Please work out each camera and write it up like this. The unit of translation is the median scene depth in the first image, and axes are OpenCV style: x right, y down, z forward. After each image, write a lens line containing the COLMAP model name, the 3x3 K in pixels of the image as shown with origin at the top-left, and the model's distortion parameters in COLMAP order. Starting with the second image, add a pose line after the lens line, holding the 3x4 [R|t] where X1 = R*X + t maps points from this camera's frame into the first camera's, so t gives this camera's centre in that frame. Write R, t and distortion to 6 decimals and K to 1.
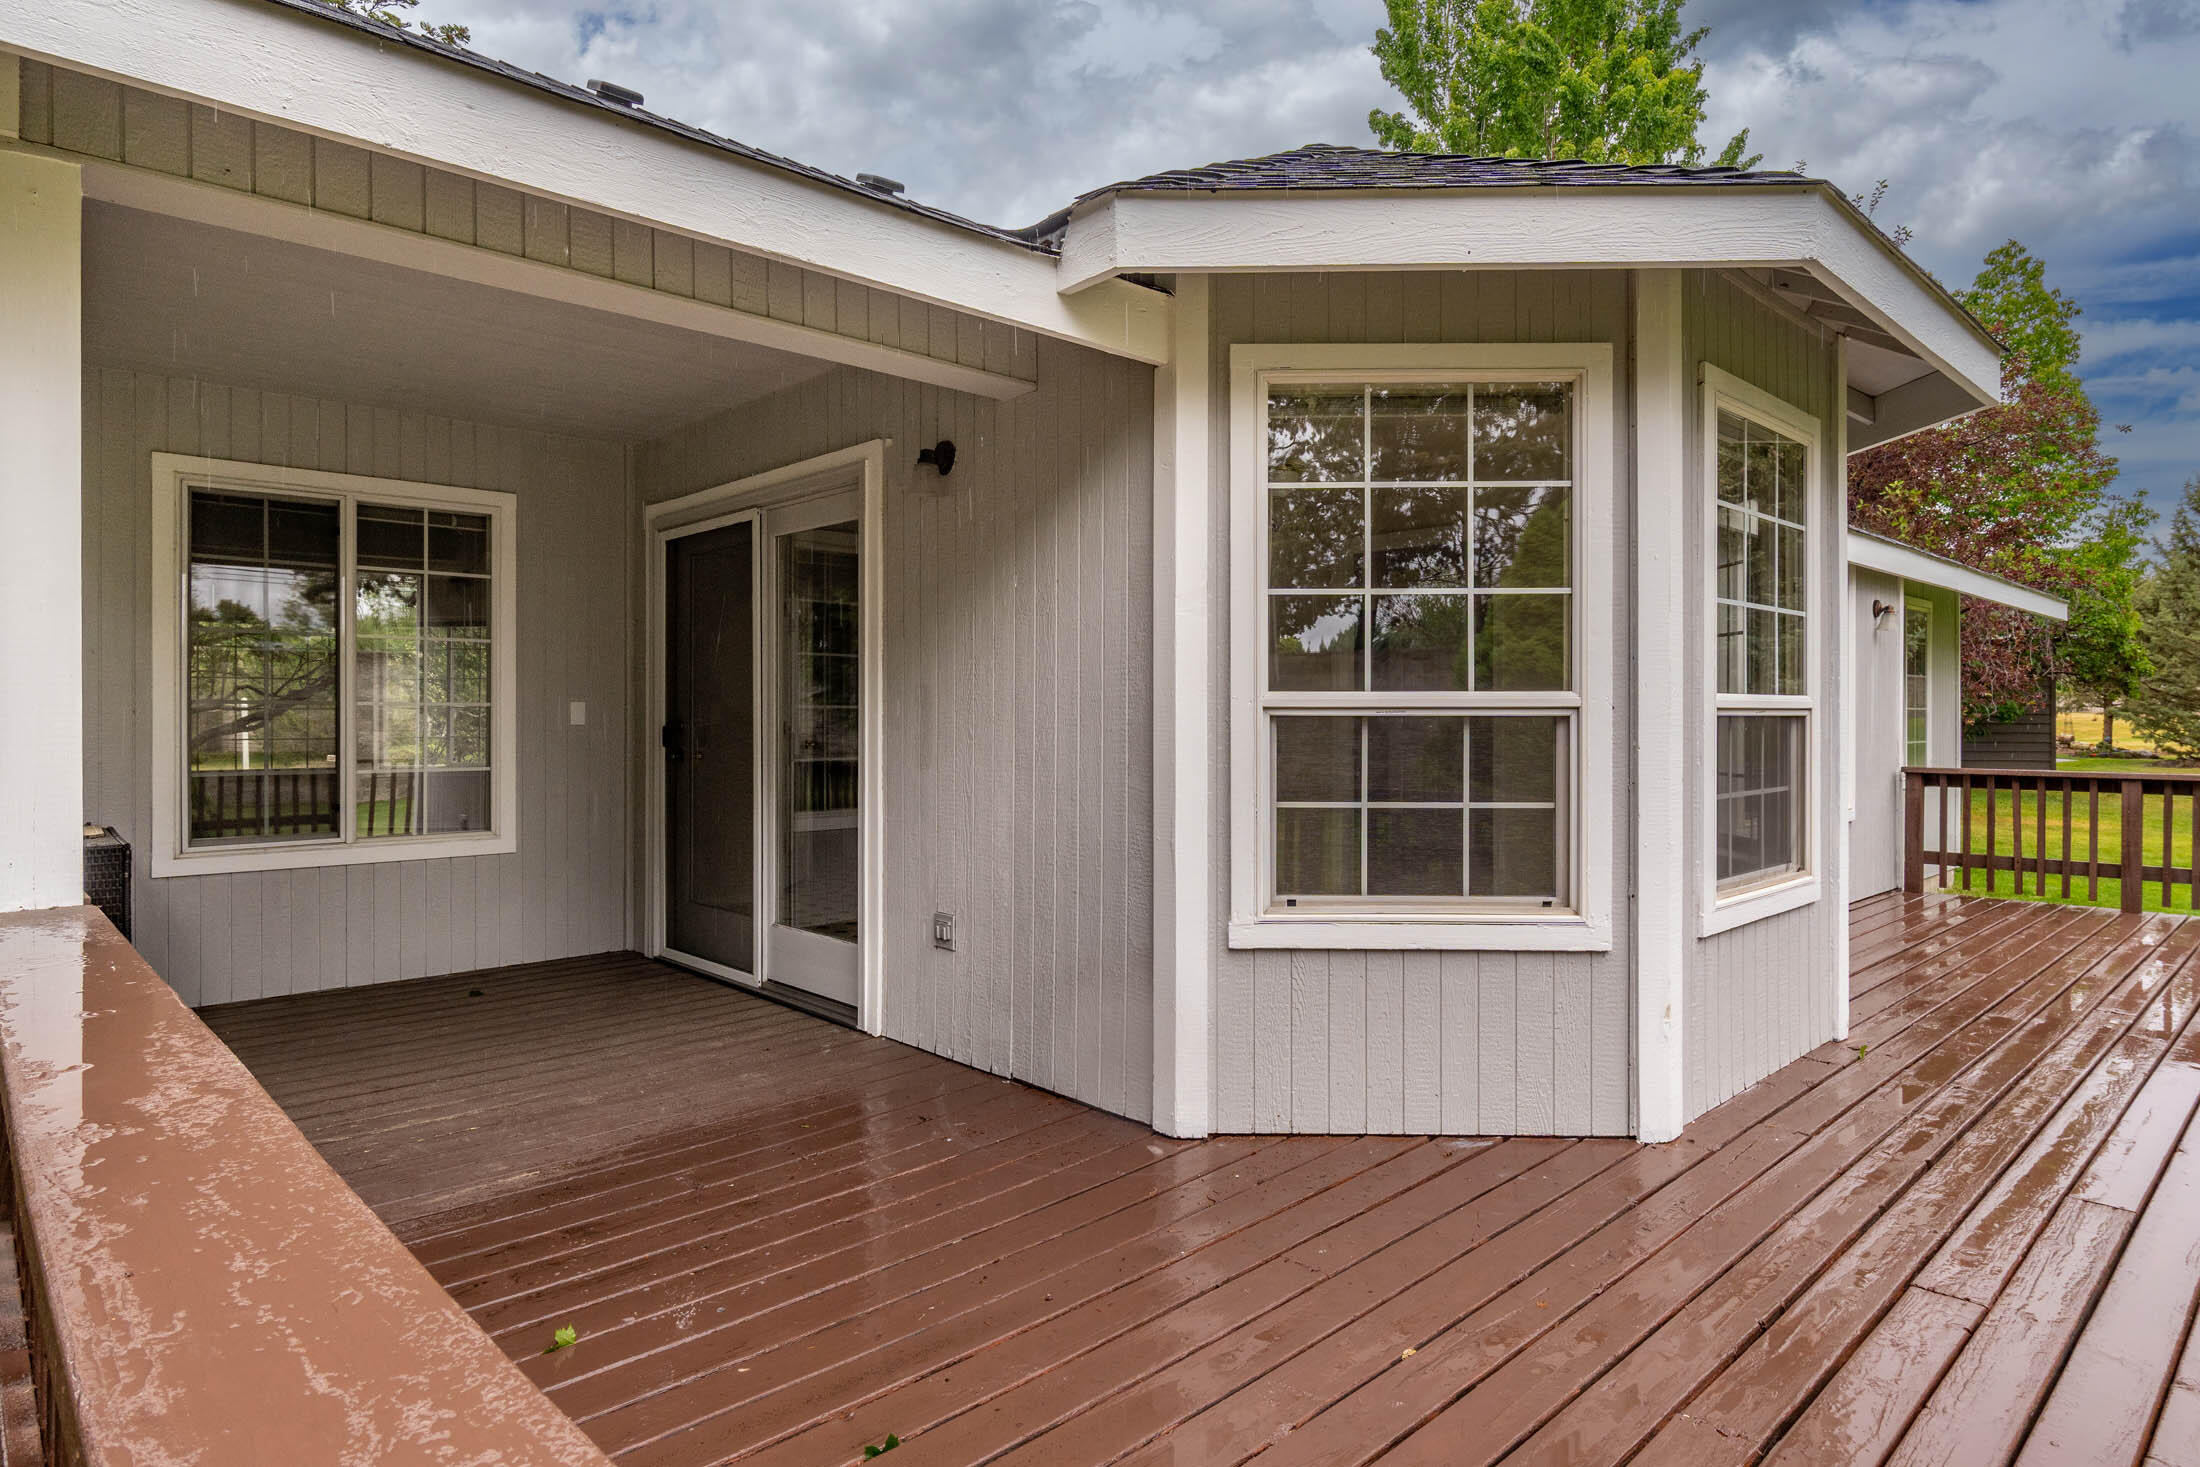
lens RADIAL K [[1223.8, 0, 1097.2], [0, 1223.8, 707.1], [0, 0, 1]] dist [0.000059, -0.003038]
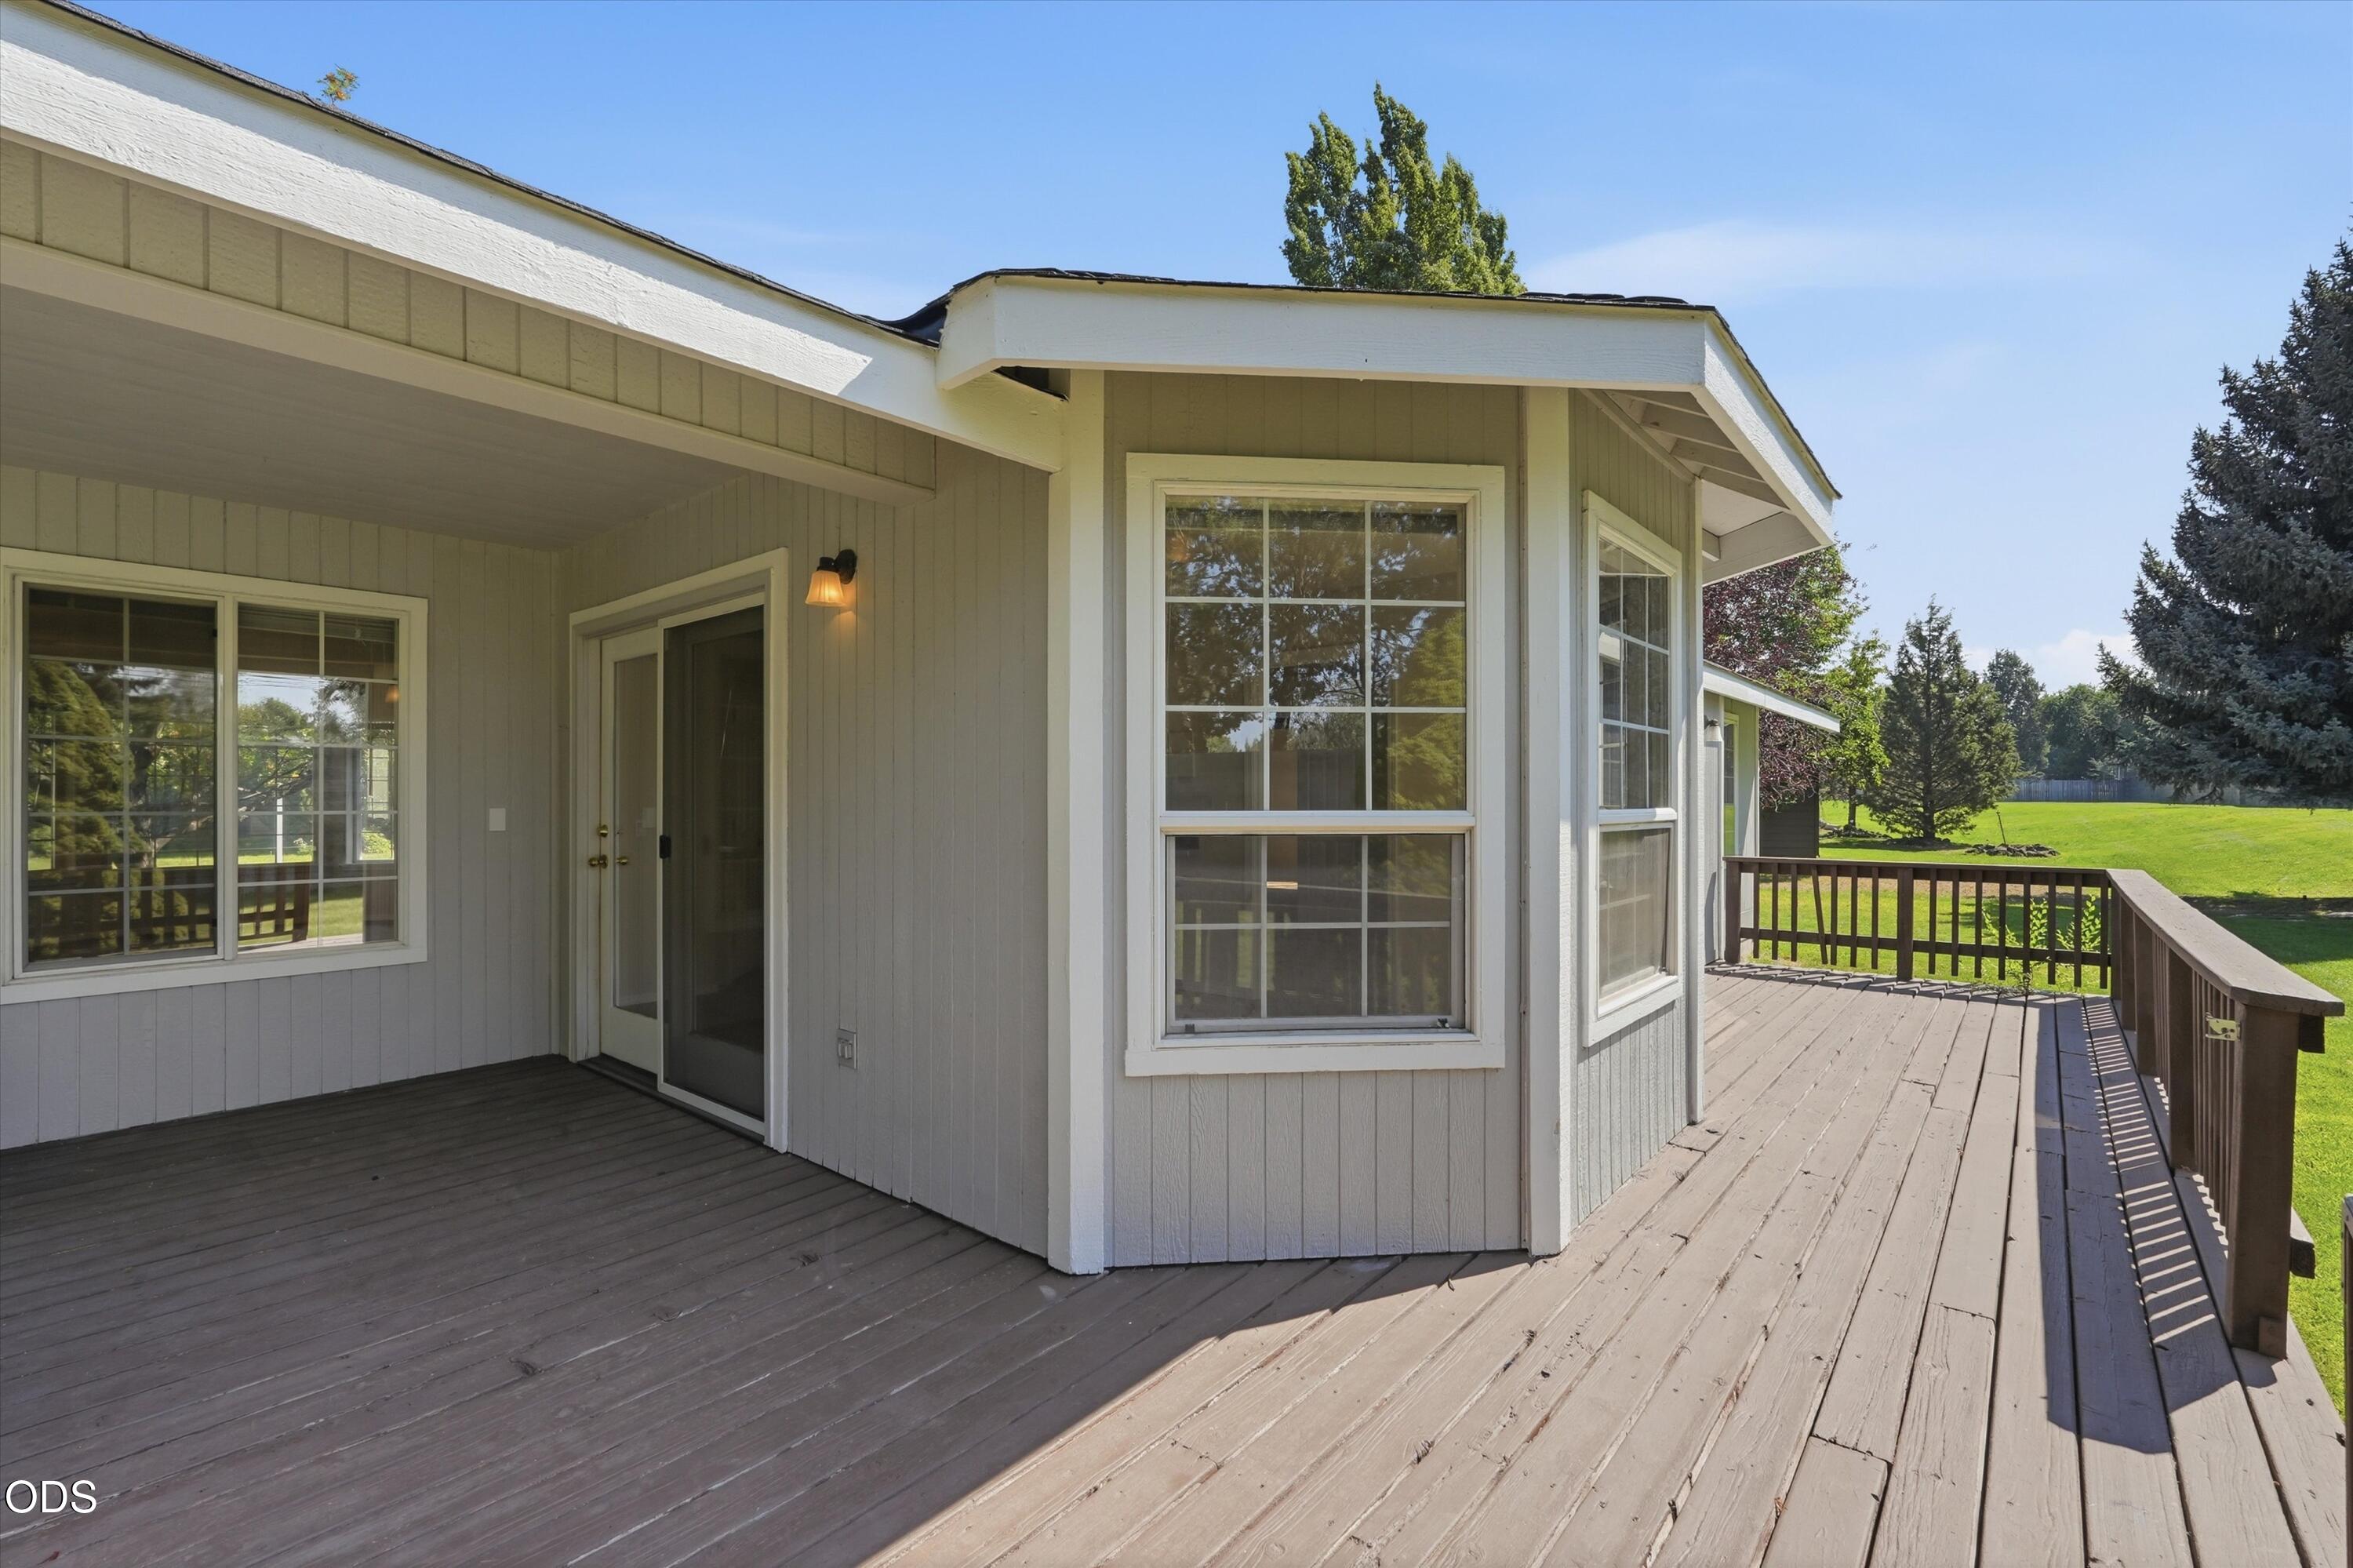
lens RADIAL K [[1022.2, 0, 1176.5], [0, 1022.2, 784.0], [0, 0, 1]] dist [-0.008382, 0.000202]
pose [[0.993738, 0.001273, 0.111731, 0.055233], [-0.000105, 0.999945, -0.010465, -0.024974], [-0.111739, 0.010388, 0.993683, 0.185241]]
